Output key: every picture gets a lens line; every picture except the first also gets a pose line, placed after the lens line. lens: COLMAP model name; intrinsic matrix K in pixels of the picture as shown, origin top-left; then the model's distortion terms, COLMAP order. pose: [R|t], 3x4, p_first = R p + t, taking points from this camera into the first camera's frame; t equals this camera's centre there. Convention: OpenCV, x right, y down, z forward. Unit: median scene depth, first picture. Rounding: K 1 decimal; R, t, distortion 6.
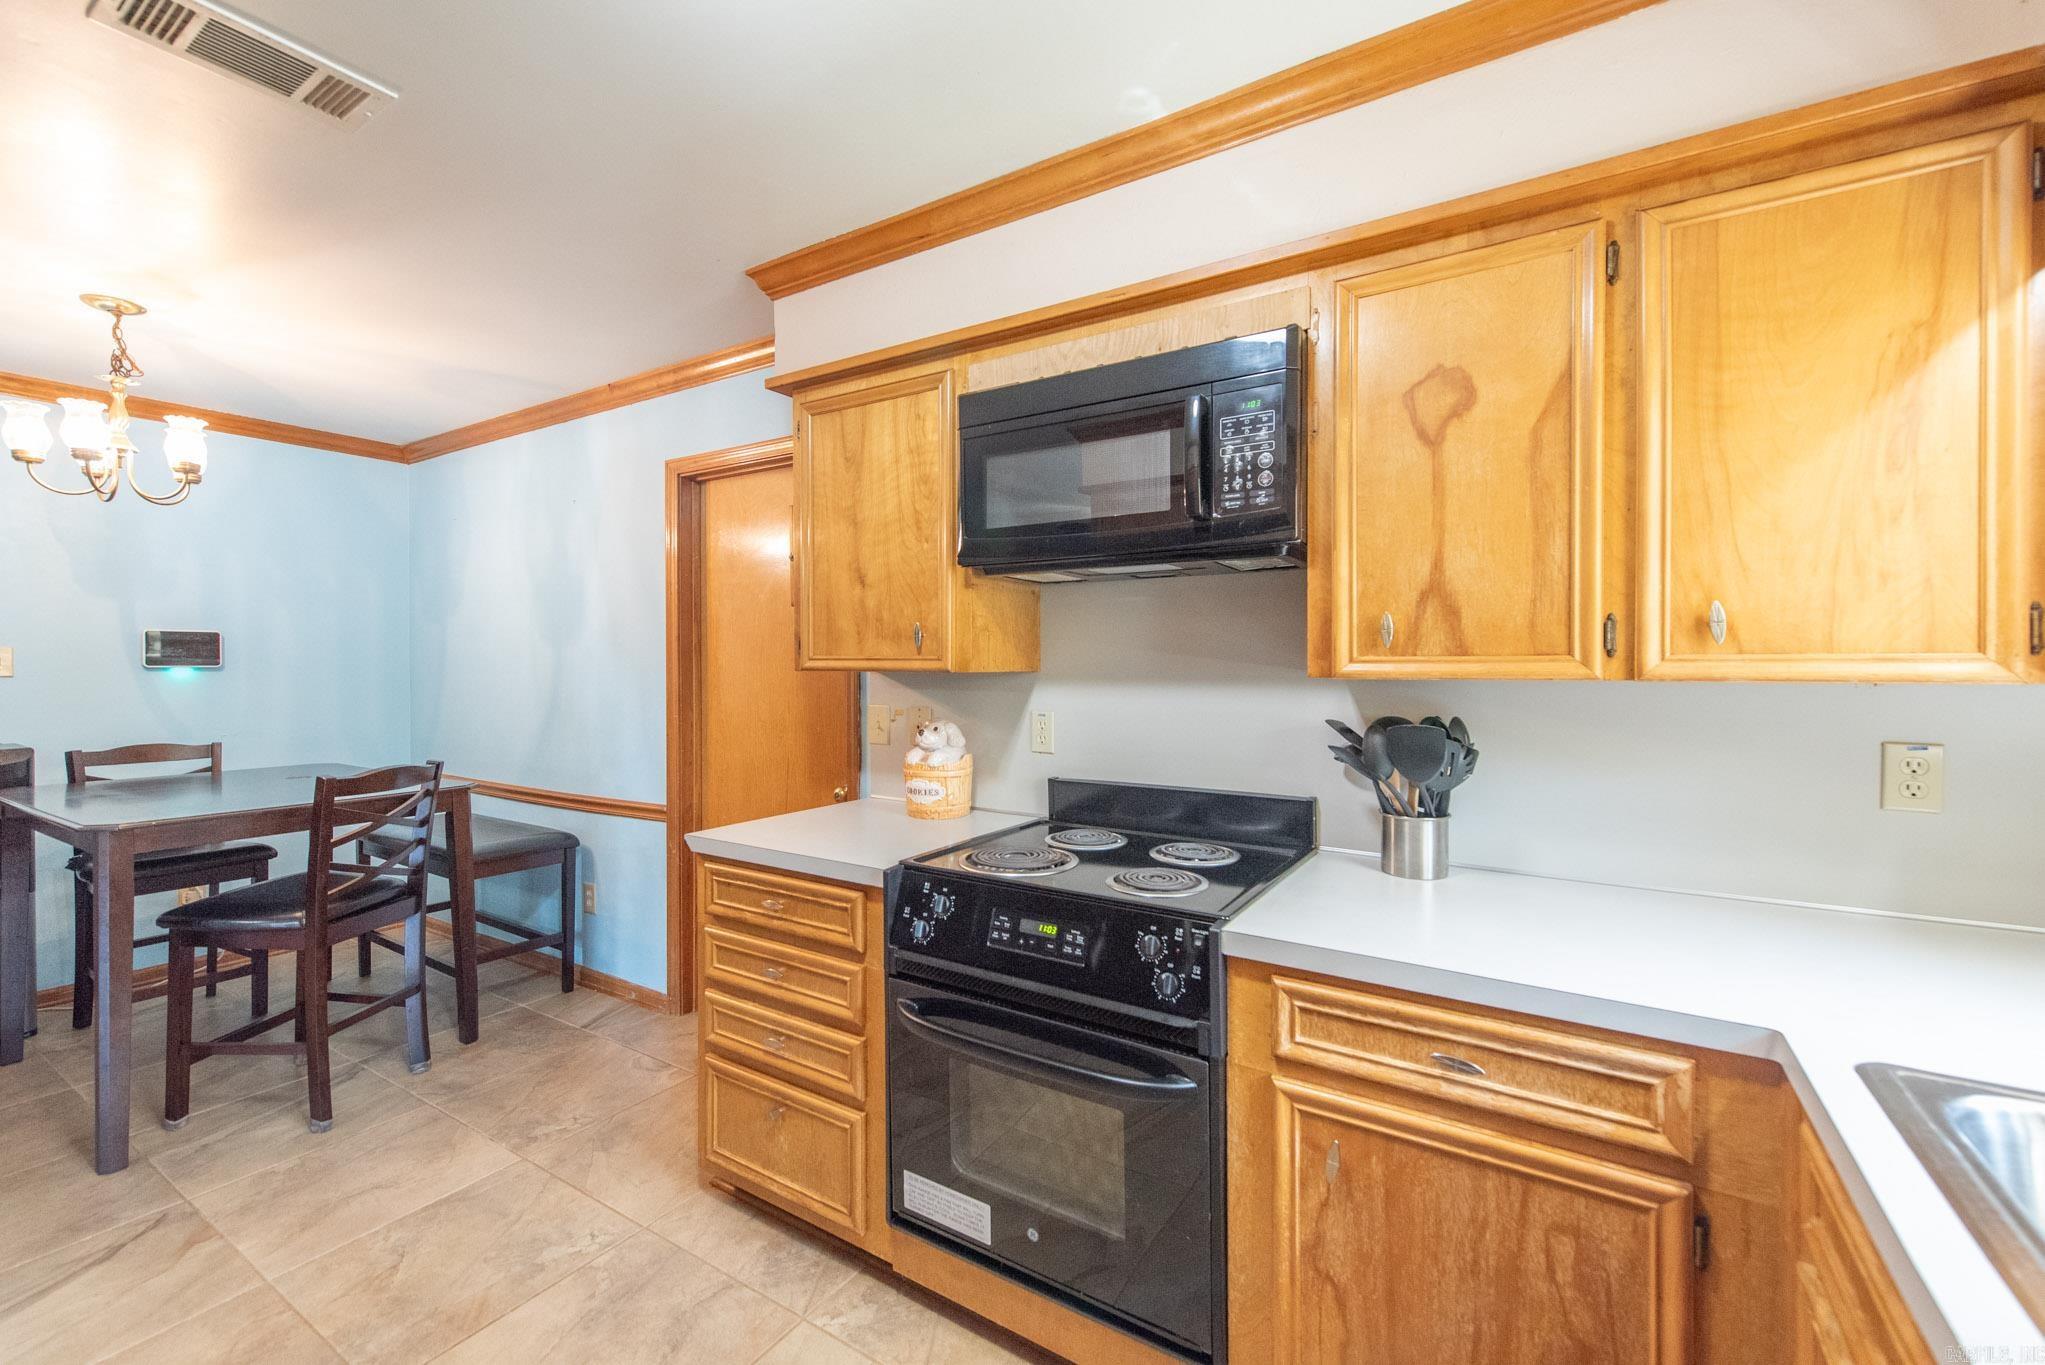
lens RADIAL K [[815.6, 0, 1068.3], [0, 815.6, 662.2], [0, 0, 1]] dist [-0.000282, -0.000507]
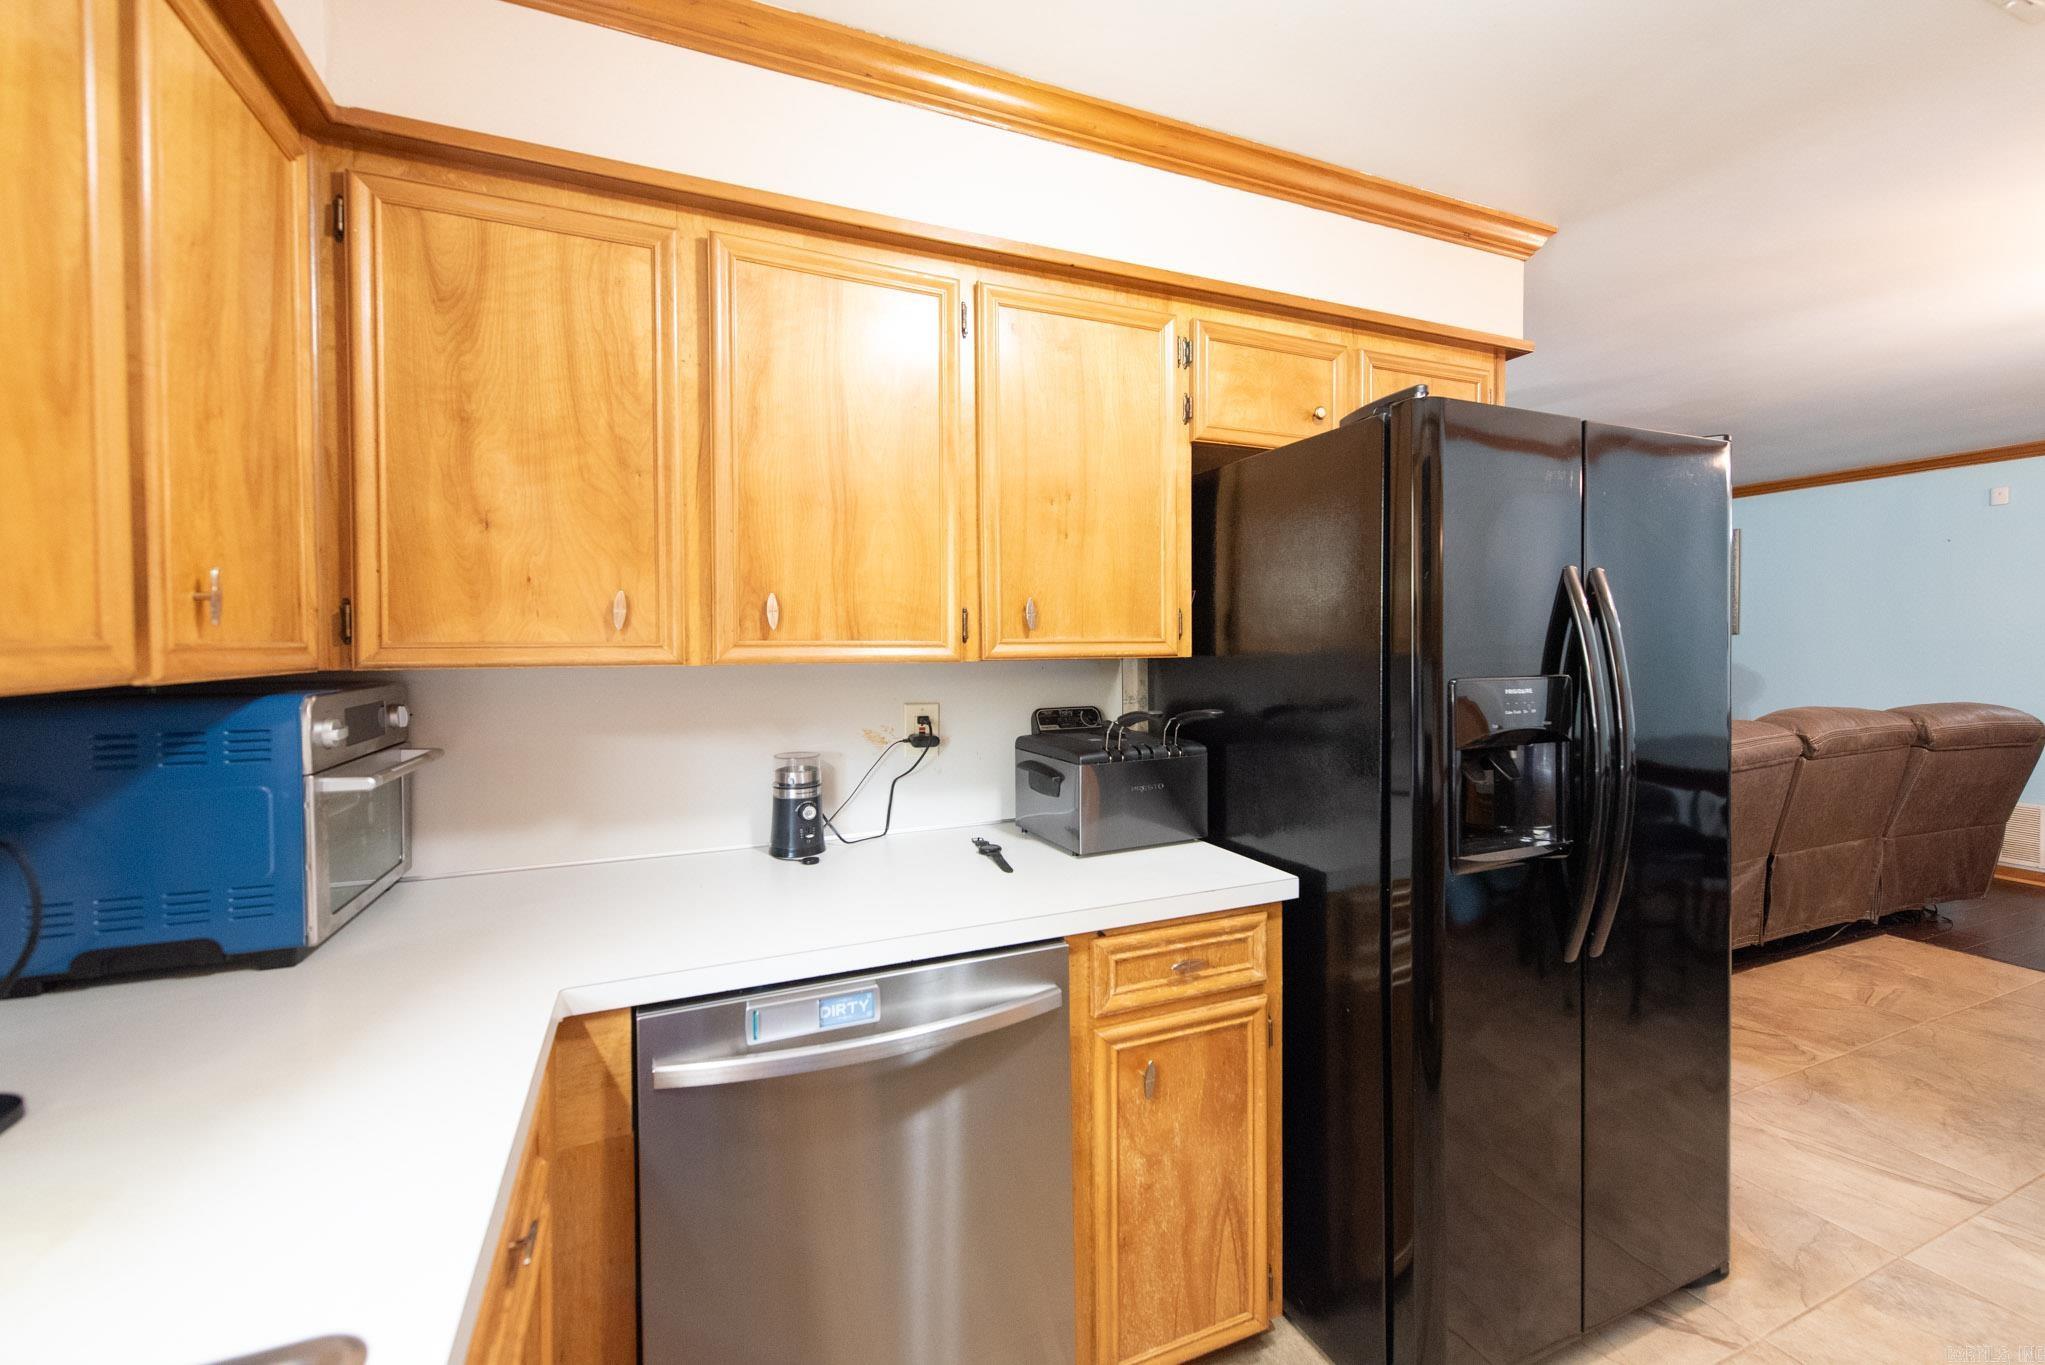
lens RADIAL K [[810.9, 0, 1048.6], [0, 810.9, 670.7], [0, 0, 1]] dist [0.002489, -0.000851]
pose [[0.576463, -0.023736, 0.816779, -0.659178], [0.021366, 0.999674, 0.013972, 0.016130], [-0.816844, 0.009397, 0.576782, 0.449853]]
